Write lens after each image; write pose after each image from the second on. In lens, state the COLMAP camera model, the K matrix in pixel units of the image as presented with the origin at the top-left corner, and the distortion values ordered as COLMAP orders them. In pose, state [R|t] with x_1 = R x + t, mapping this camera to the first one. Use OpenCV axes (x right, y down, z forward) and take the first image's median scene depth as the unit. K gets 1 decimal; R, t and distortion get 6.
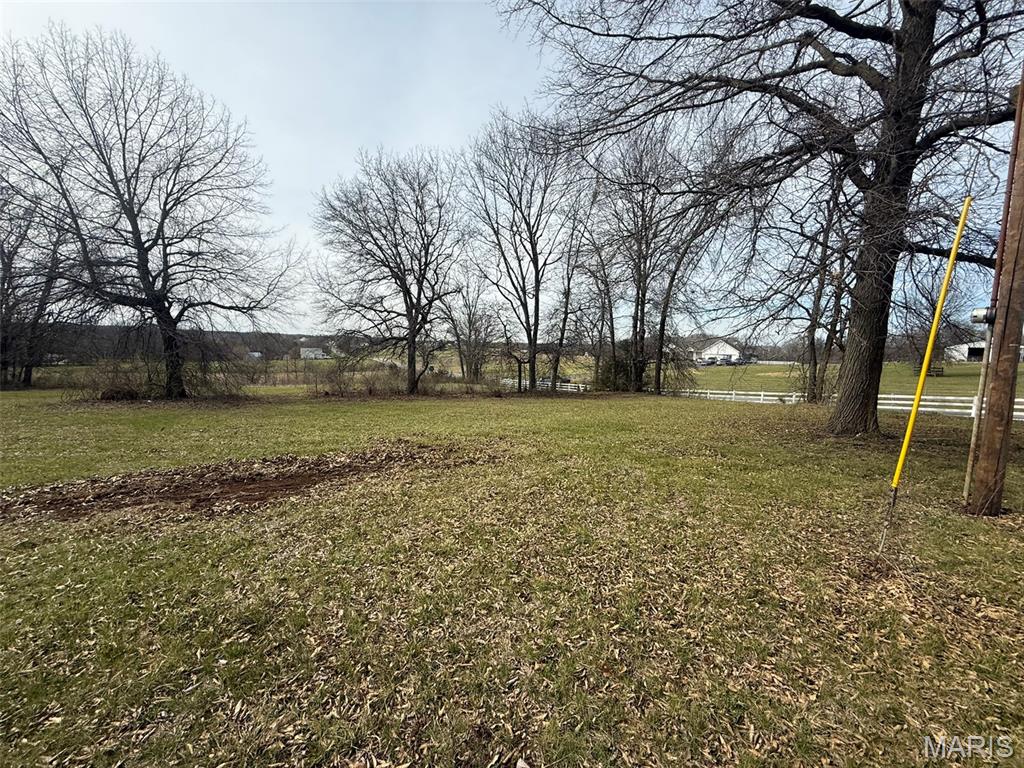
lens RADIAL K [[408.1, 0, 512.6], [0, 408.1, 383.1], [0, 0, 1]] dist [-0.000942, 0.000295]
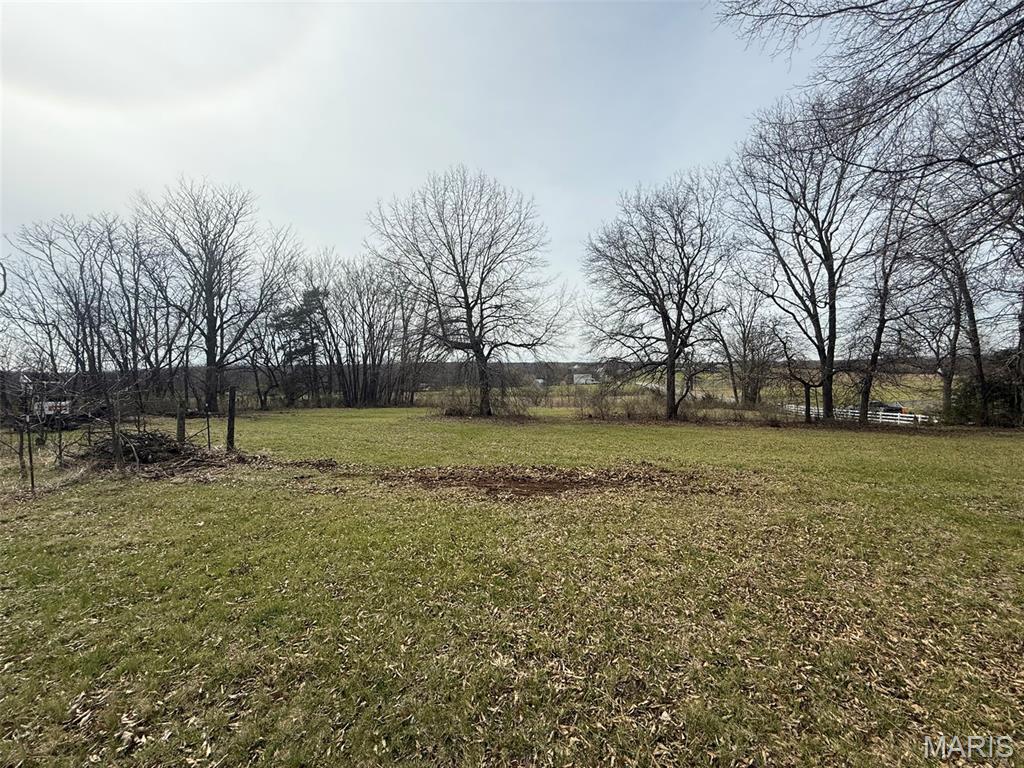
lens RADIAL K [[408.1, 0, 509.7], [0, 408.1, 382.0], [0, 0, 1]] dist [-0.000942, 0.000295]
pose [[0.804823, -0.016978, -0.593273, 0.028129], [-0.019480, 0.998297, -0.054994, -0.001656], [0.593196, 0.055817, 0.803121, -0.025719]]
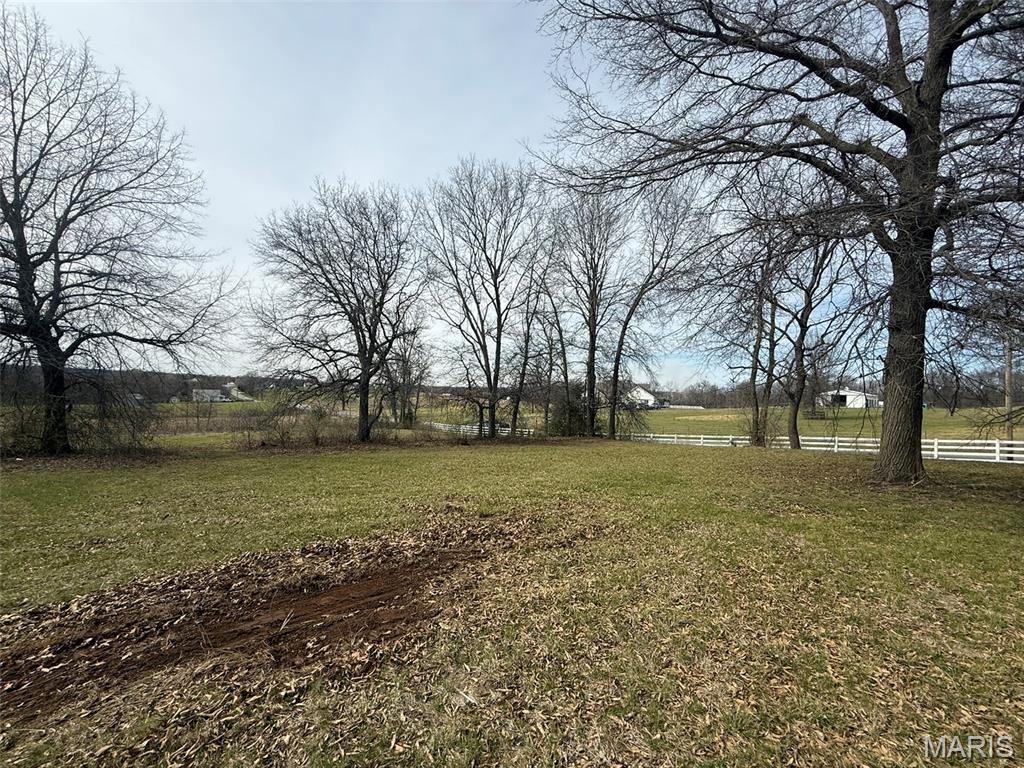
lens RADIAL K [[408.1, 0, 514.5], [0, 408.1, 382.1], [0, 0, 1]] dist [-0.000942, 0.000295]
pose [[0.980776, 0.013154, 0.194695, -0.117027], [0.008334, 0.993992, -0.109137, -0.006136], [-0.194960, 0.108662, 0.974773, 0.063371]]
